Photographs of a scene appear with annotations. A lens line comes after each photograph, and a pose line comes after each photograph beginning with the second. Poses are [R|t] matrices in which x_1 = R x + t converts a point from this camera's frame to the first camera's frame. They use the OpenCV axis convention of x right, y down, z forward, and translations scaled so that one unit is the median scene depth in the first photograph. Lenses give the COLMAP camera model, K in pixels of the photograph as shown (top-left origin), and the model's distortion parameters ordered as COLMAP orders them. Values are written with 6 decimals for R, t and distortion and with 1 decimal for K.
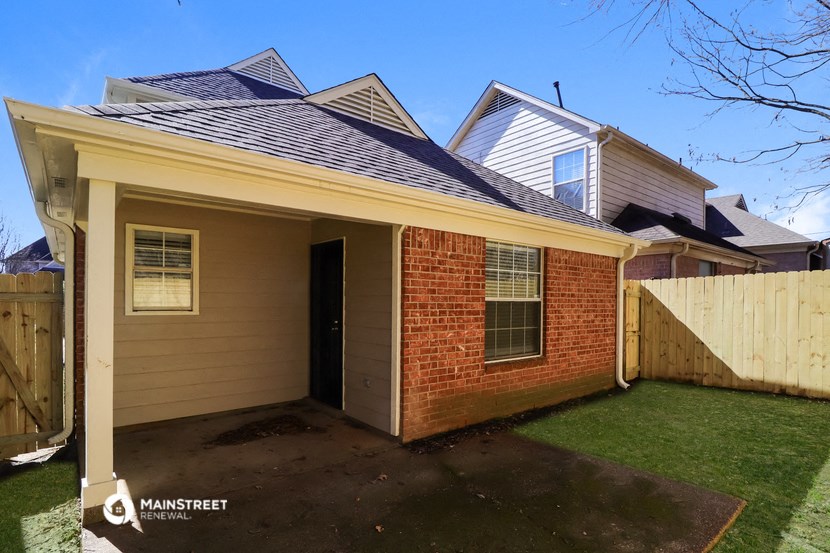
lens RADIAL K [[425.7, 0, 415.6], [0, 425.7, 303.7], [0, 0, 1]] dist [-0.006872, -0.000357]
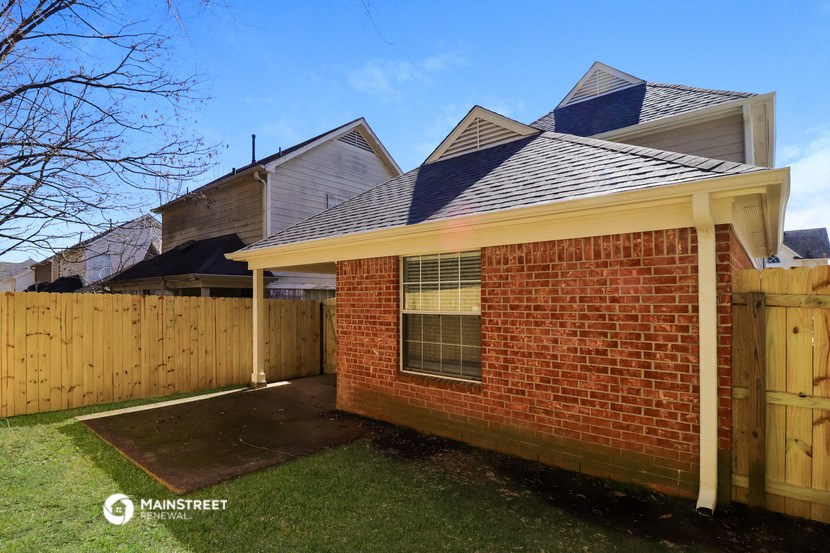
lens RADIAL K [[425.7, 0, 418.3], [0, 425.7, 303.7], [0, 0, 1]] dist [-0.006872, -0.000357]
pose [[0.171264, -0.005280, -0.985211, 1.281881], [-0.008204, 0.999943, -0.006785, -0.025152], [0.985191, 0.009244, 0.171211, 0.893052]]
